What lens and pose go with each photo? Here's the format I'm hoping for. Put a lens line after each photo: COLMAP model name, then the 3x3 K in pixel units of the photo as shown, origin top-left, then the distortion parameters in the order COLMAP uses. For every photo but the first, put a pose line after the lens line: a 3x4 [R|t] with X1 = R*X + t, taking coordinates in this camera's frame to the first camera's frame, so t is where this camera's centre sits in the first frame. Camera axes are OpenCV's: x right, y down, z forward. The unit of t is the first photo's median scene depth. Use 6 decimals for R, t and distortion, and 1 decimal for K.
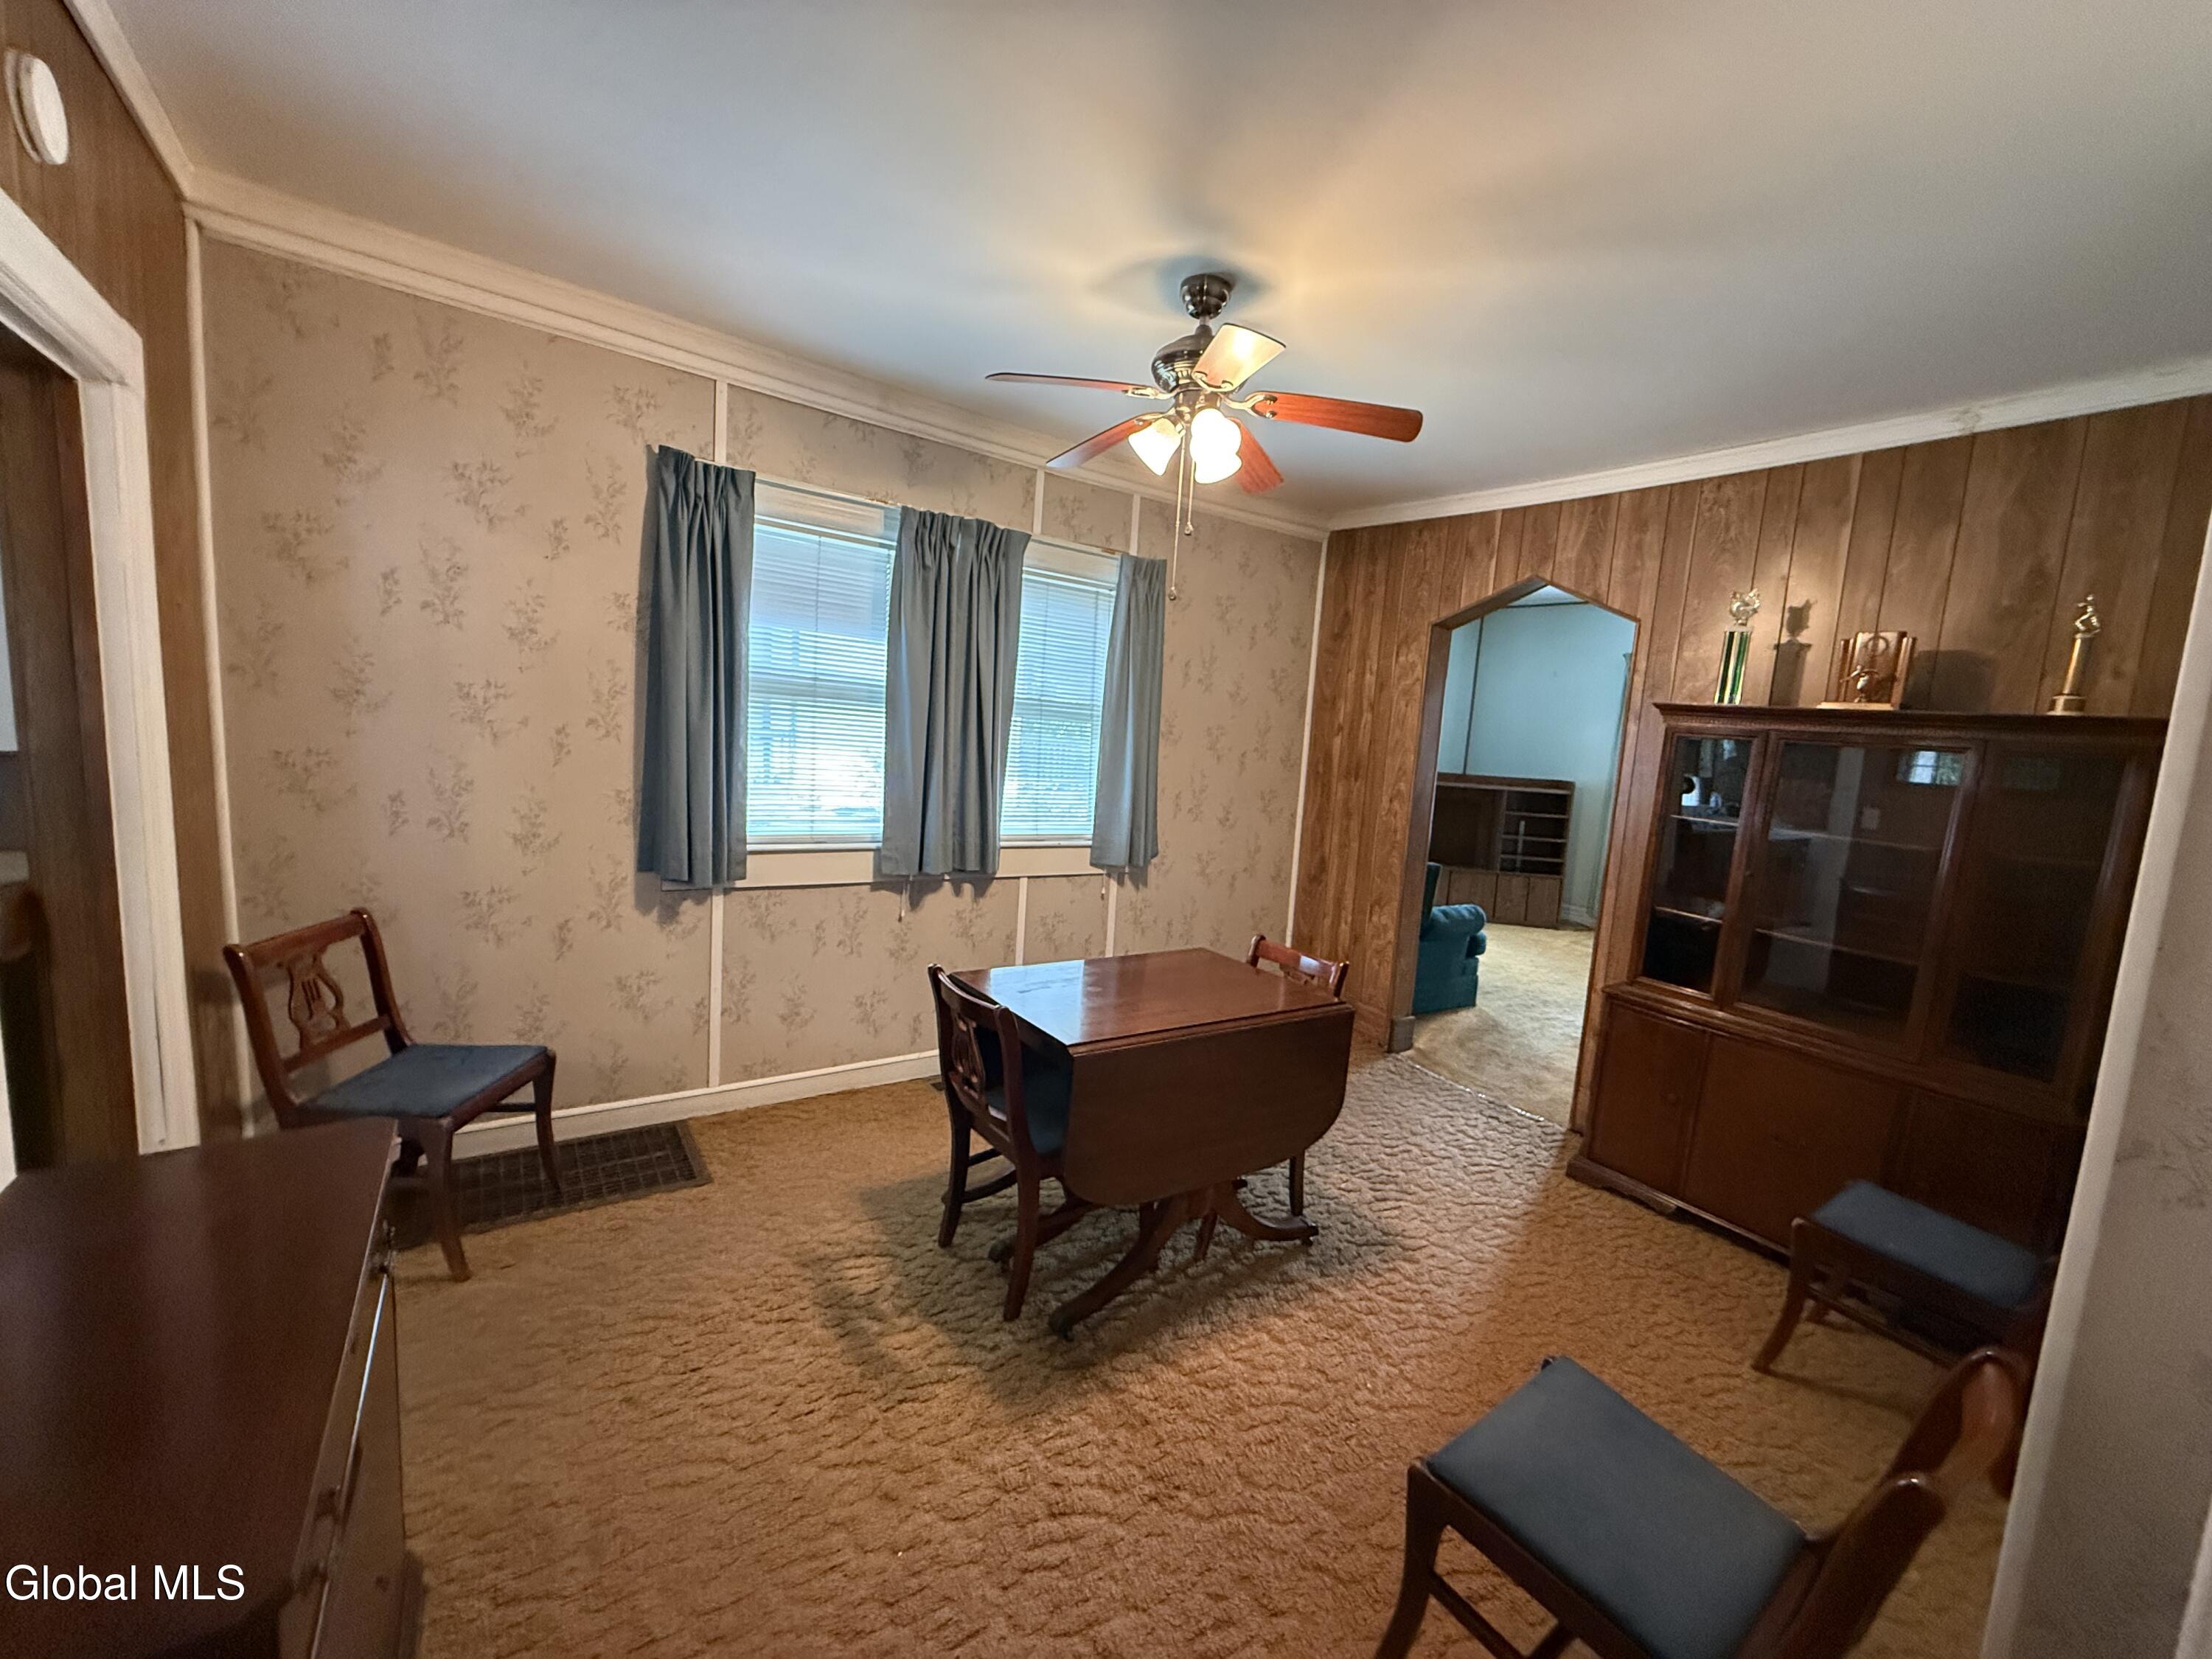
lens RADIAL K [[877.1, 0, 1101.4], [0, 877.1, 836.9], [0, 0, 1]] dist [-0.001101, 0.000475]
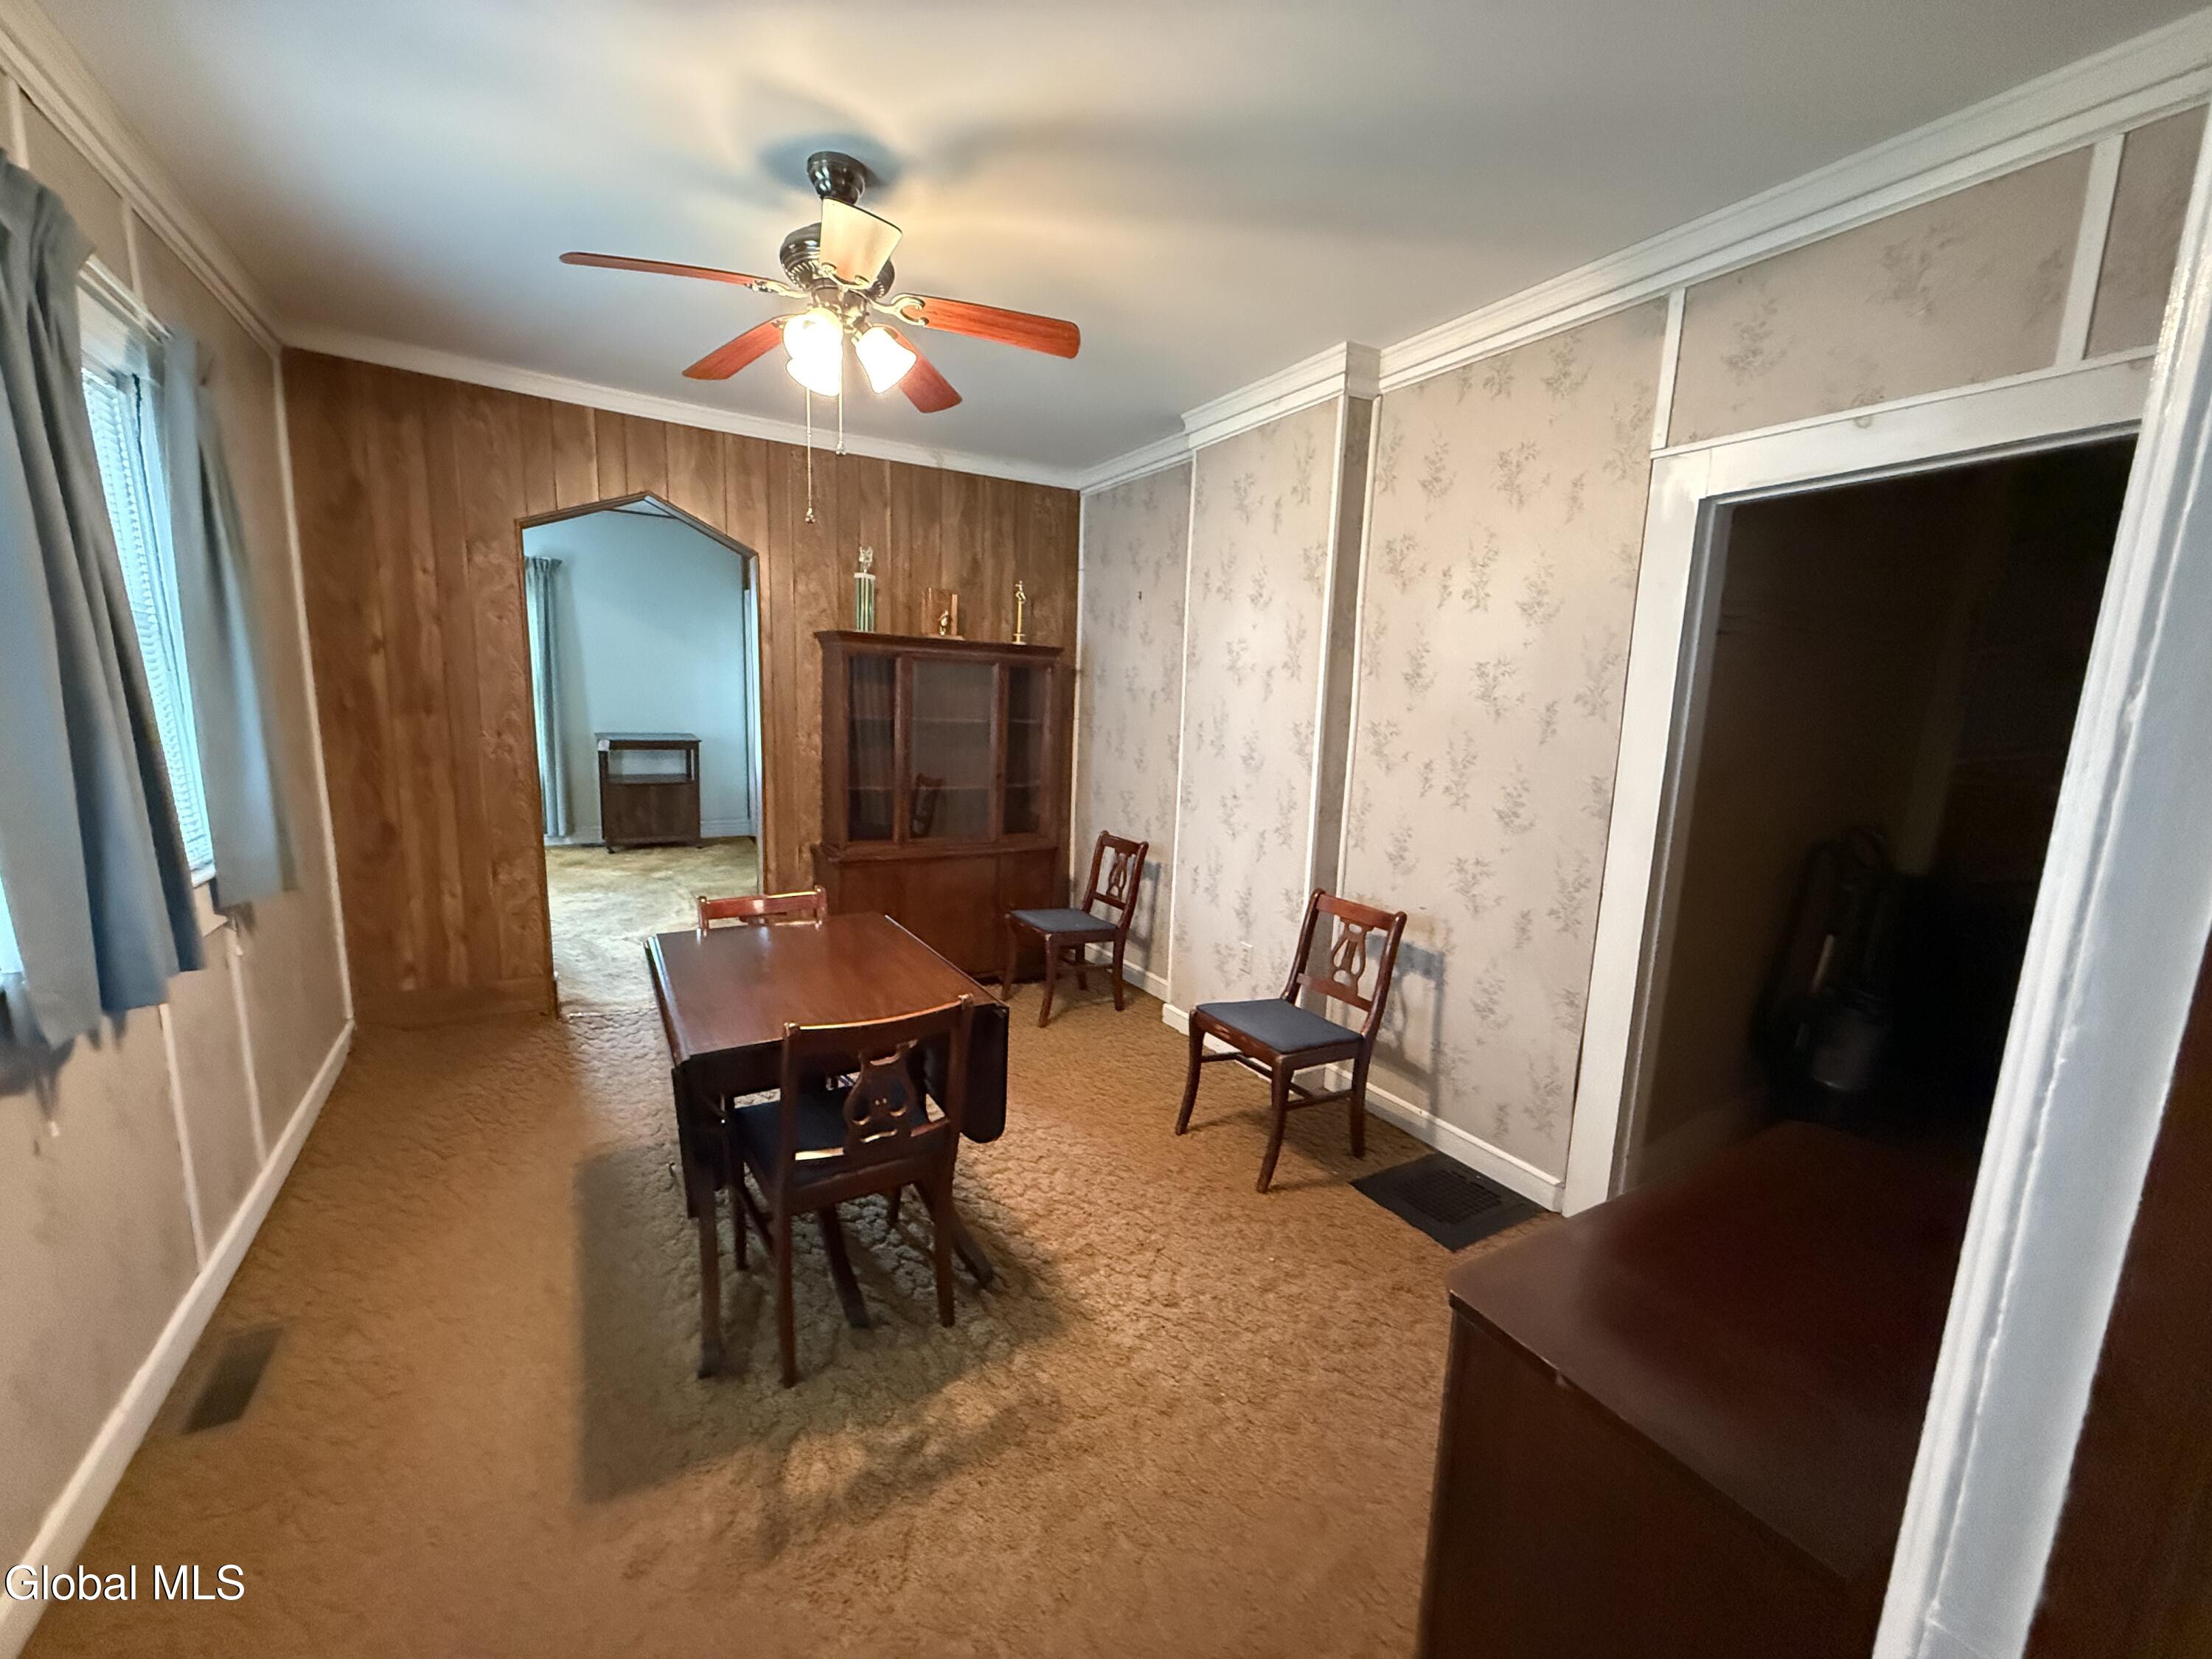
lens RADIAL K [[877.1, 0, 1096.1], [0, 877.1, 831.3], [0, 0, 1]] dist [-0.001101, 0.000475]
pose [[0.083491, -0.221582, 0.971561, -0.678821], [0.103579, 0.971614, 0.212693, -0.105261], [-0.991111, 0.082875, 0.104073, 0.546459]]
